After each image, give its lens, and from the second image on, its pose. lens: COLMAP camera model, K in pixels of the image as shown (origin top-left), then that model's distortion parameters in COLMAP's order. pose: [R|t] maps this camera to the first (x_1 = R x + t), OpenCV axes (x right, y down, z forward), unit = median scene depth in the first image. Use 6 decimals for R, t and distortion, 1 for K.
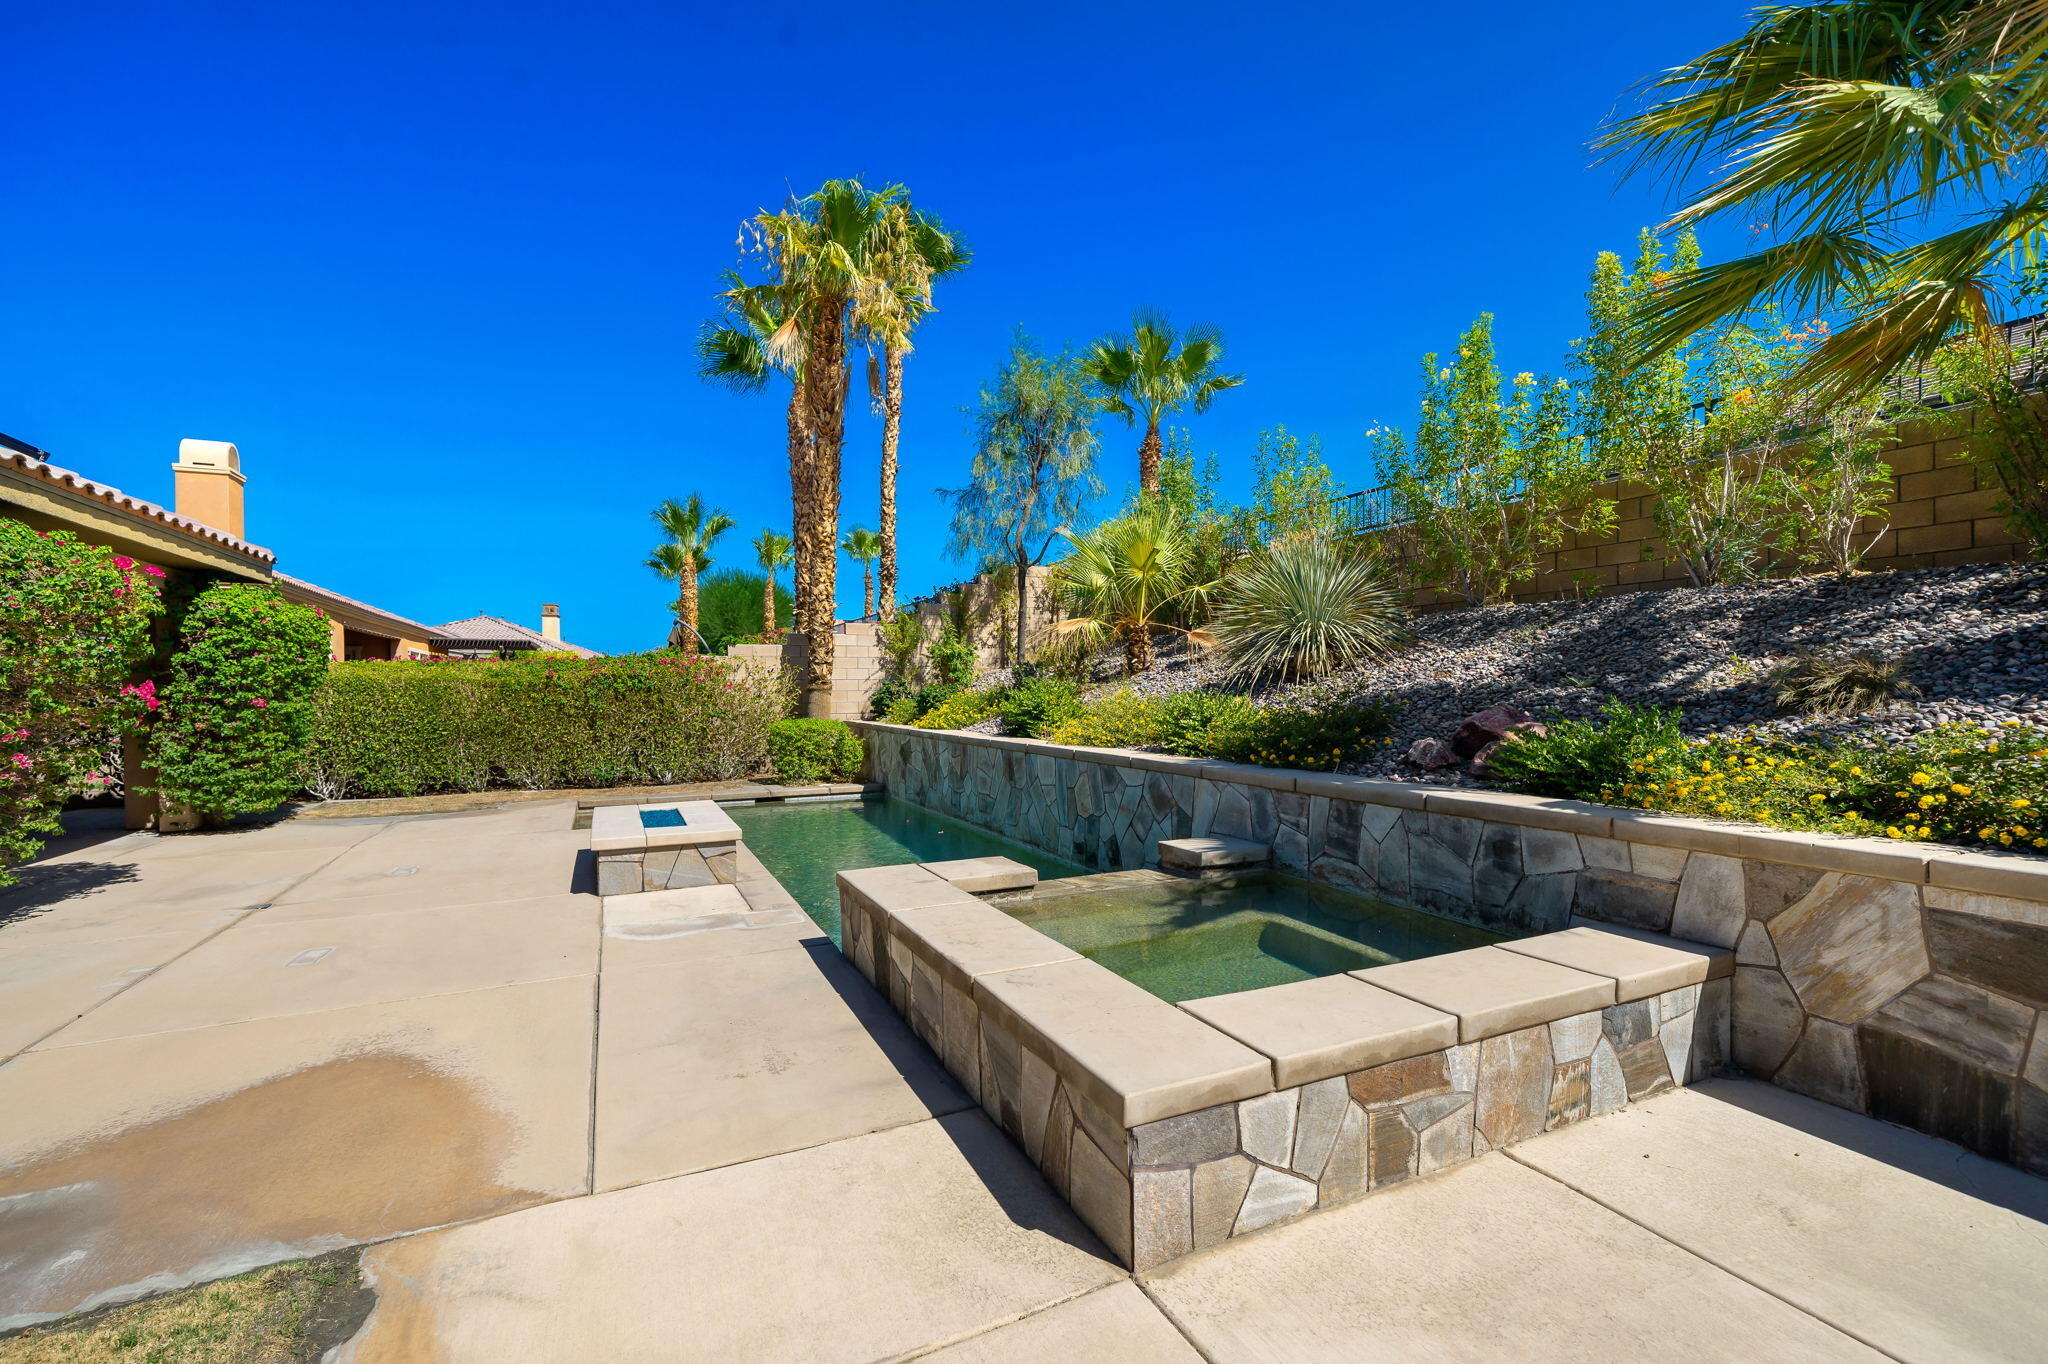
lens RADIAL K [[862.6, 0, 993.3], [0, 862.6, 693.2], [0, 0, 1]] dist [0.000621, -0.000652]
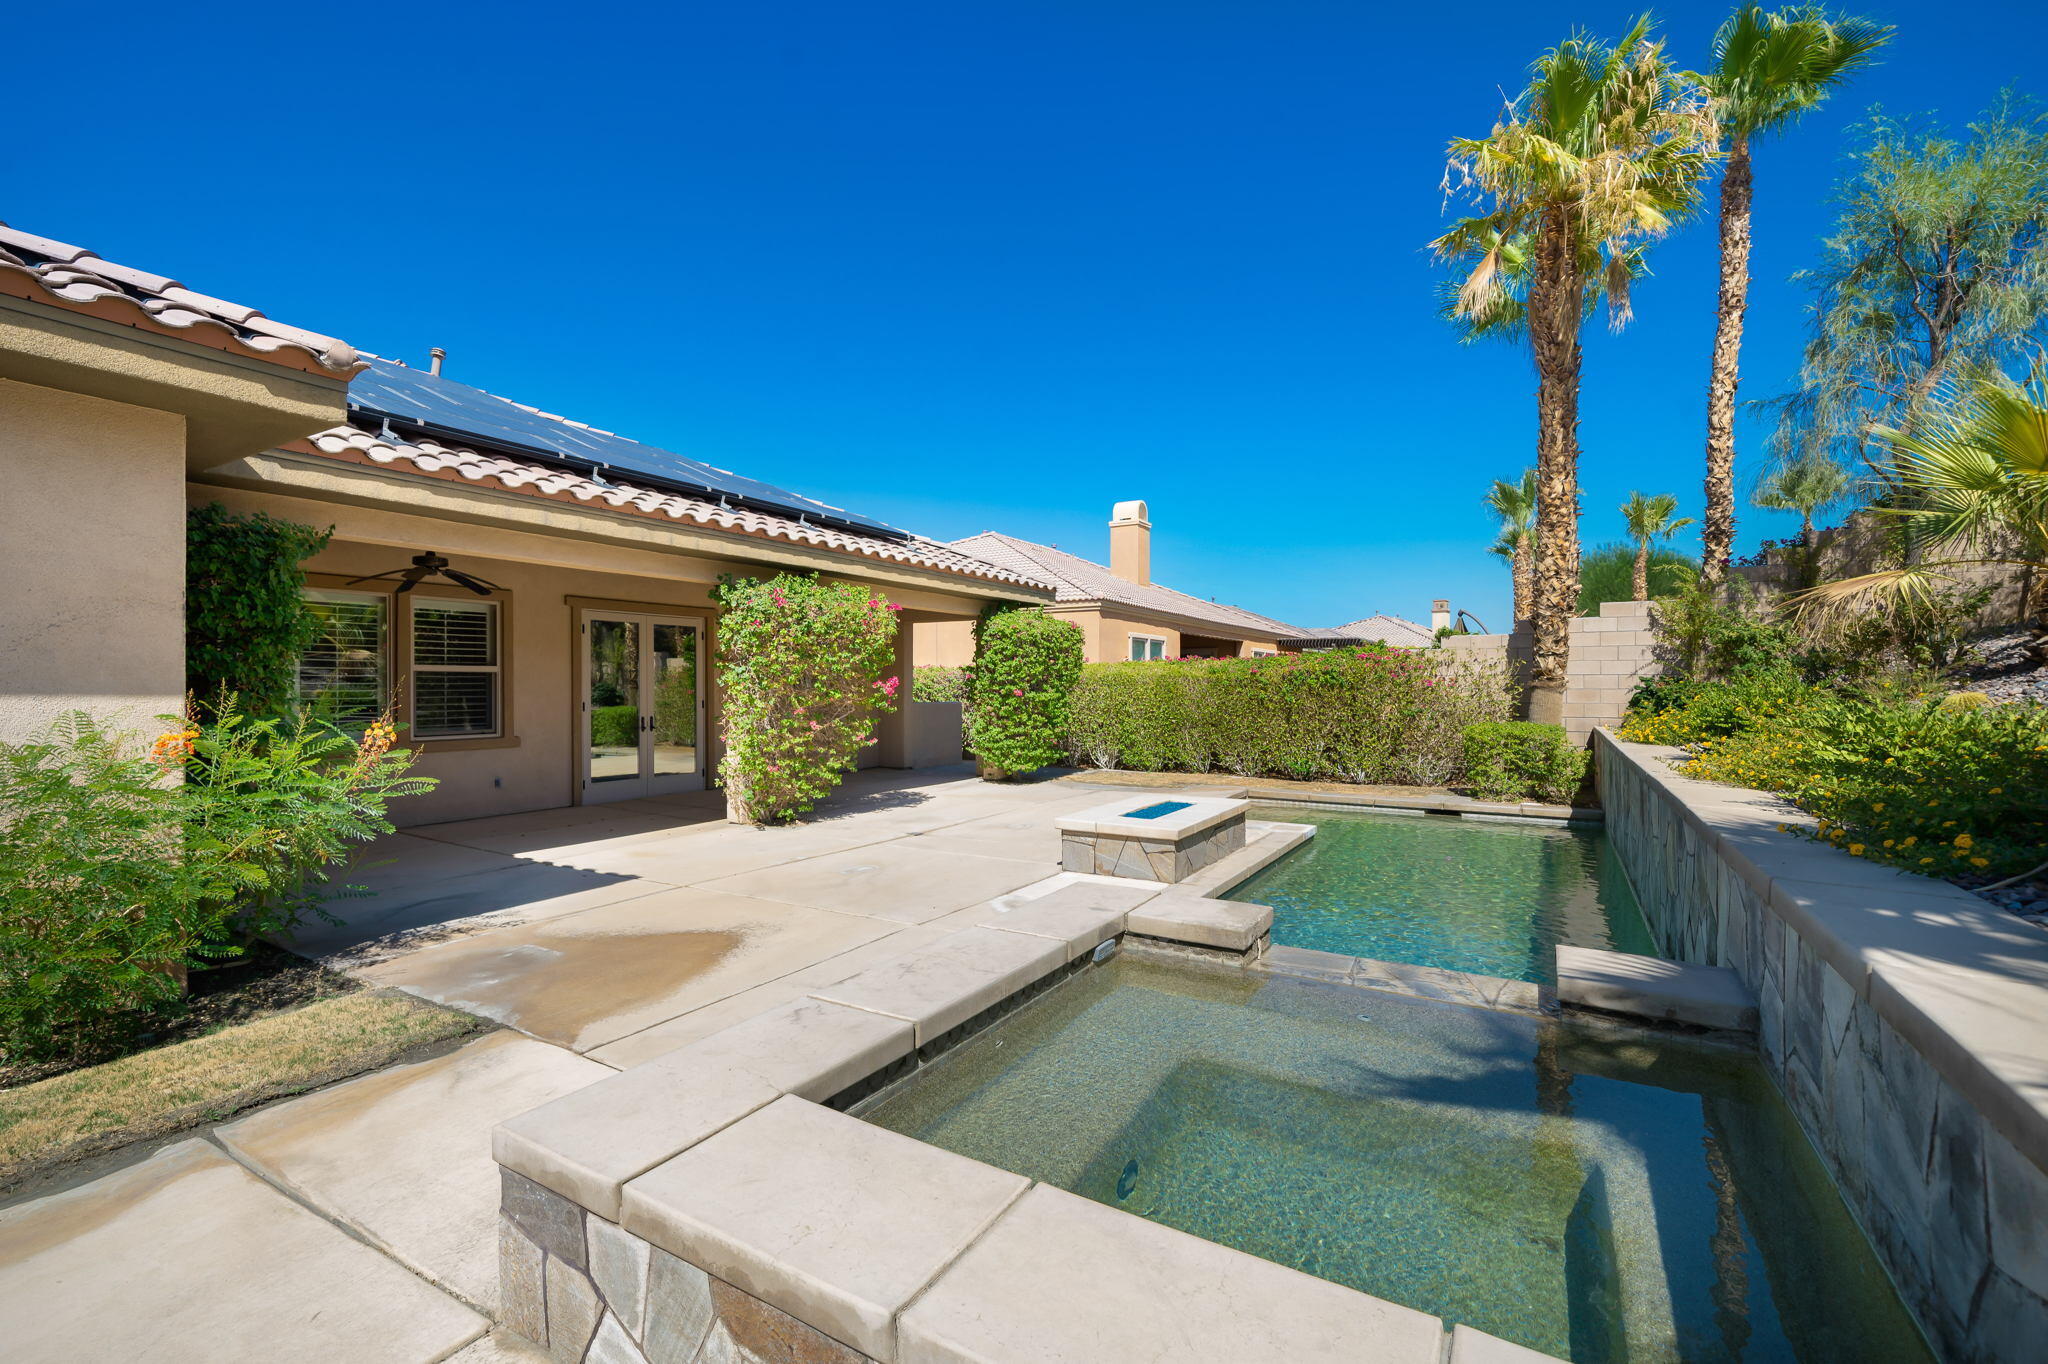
lens RADIAL K [[862.6, 0, 1045.0], [0, 862.6, 683.7], [0, 0, 1]] dist [0.000621, -0.000652]
pose [[0.578835, 0.006186, -0.815421, 0.307666], [-0.009868, 0.999951, 0.000581, -0.005273], [0.815385, 0.007710, 0.578868, 0.228708]]
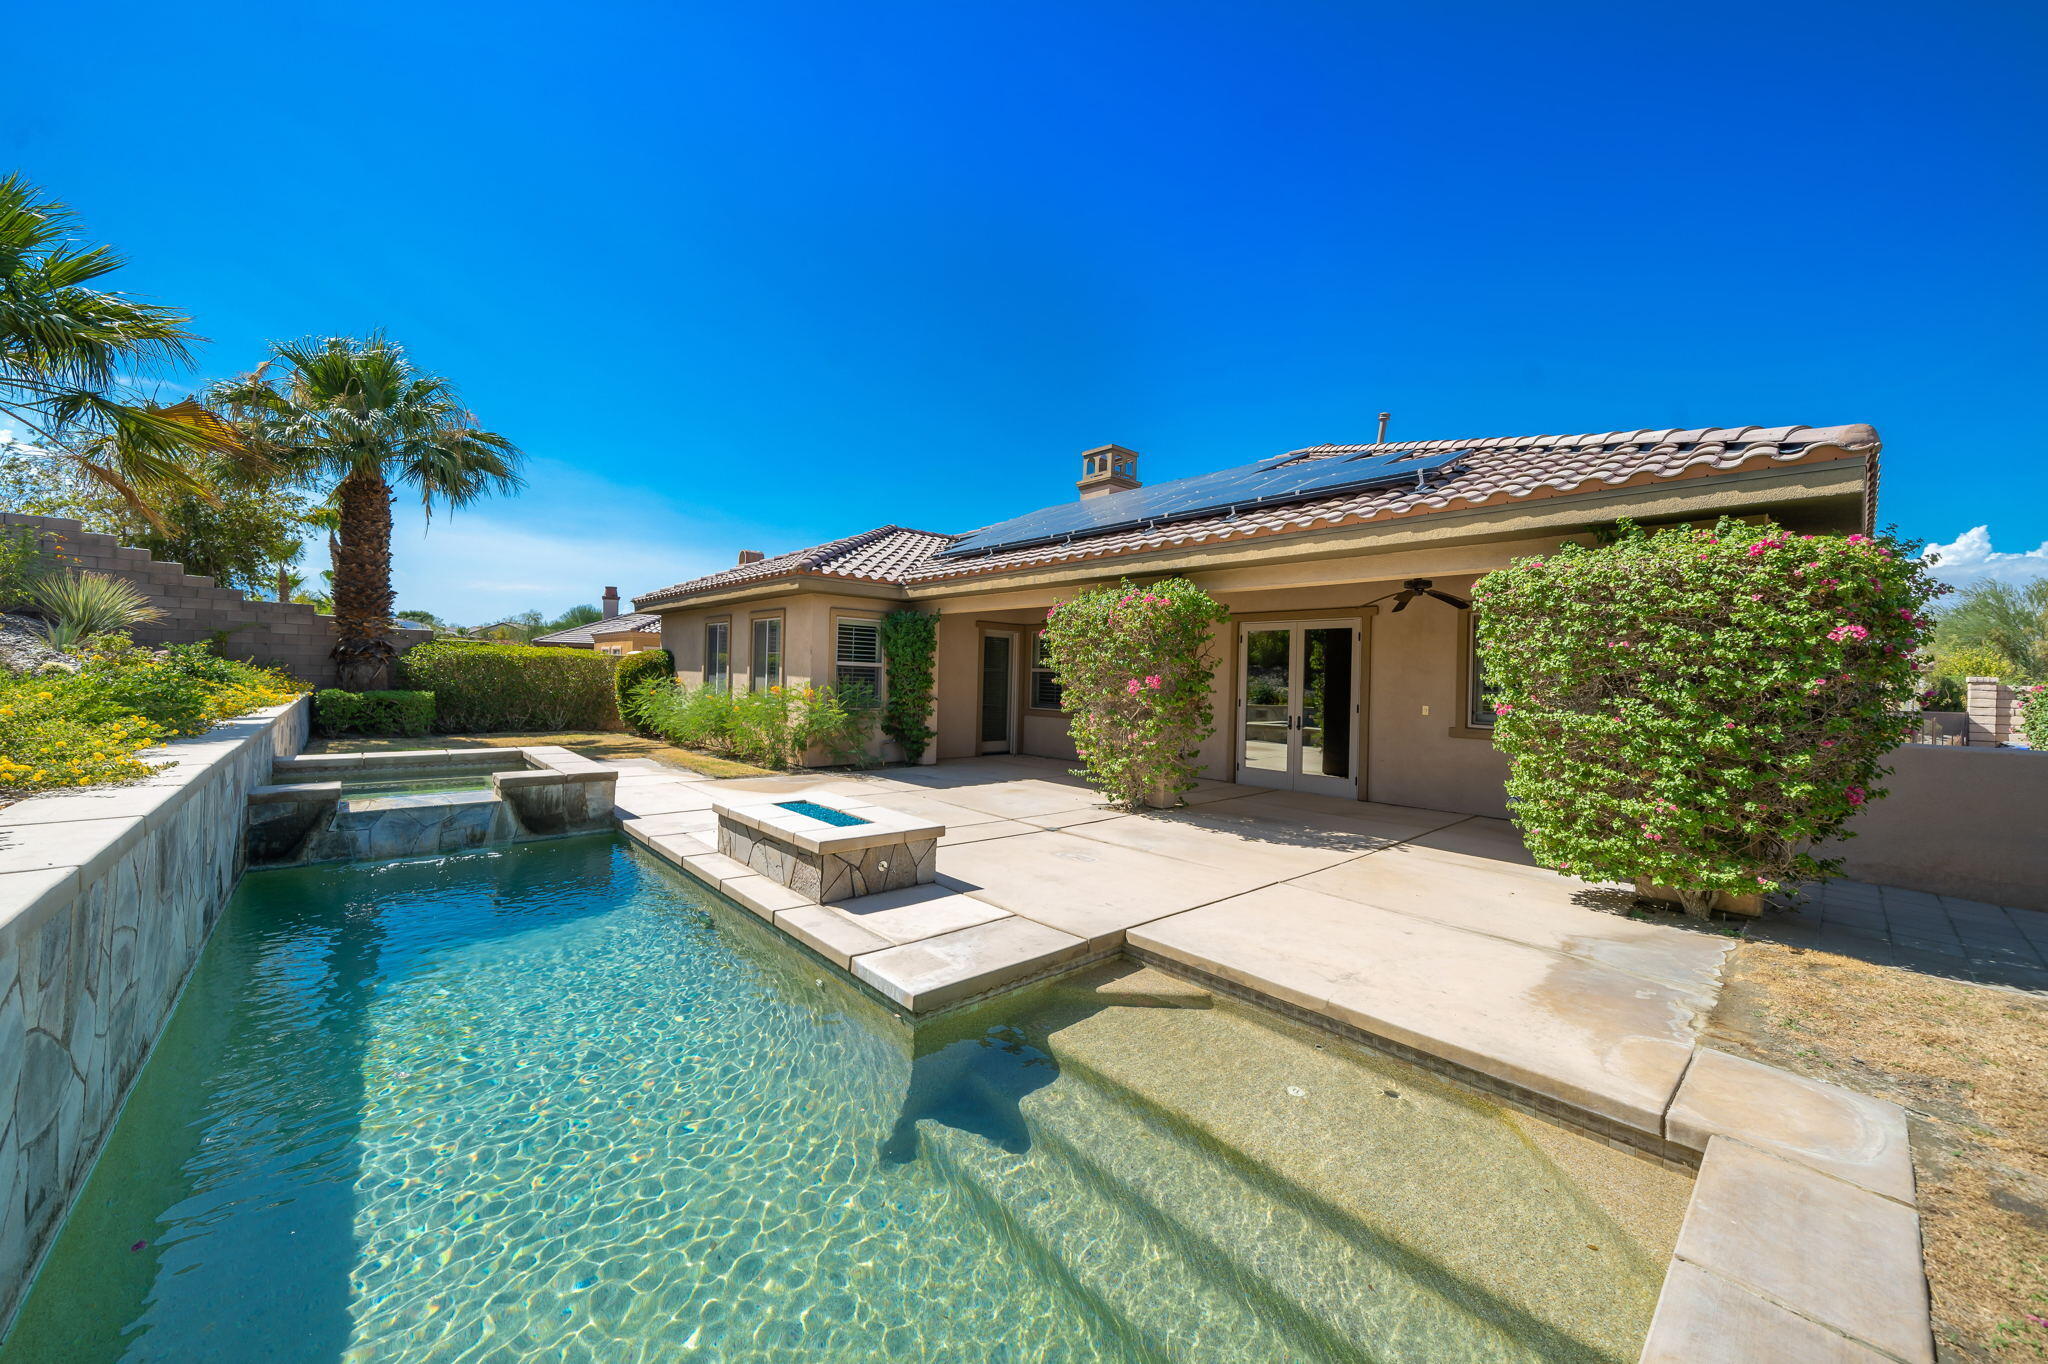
lens RADIAL K [[751.4, 0, 996.7], [0, 751.4, 677.1], [0, 0, 1]] dist [0.000604, -0.000165]
pose [[-0.959446, -0.017831, -0.281327, -0.261193], [-0.021613, 0.999713, 0.010346, -0.015205], [0.281062, 0.016007, -0.959556, 1.441133]]
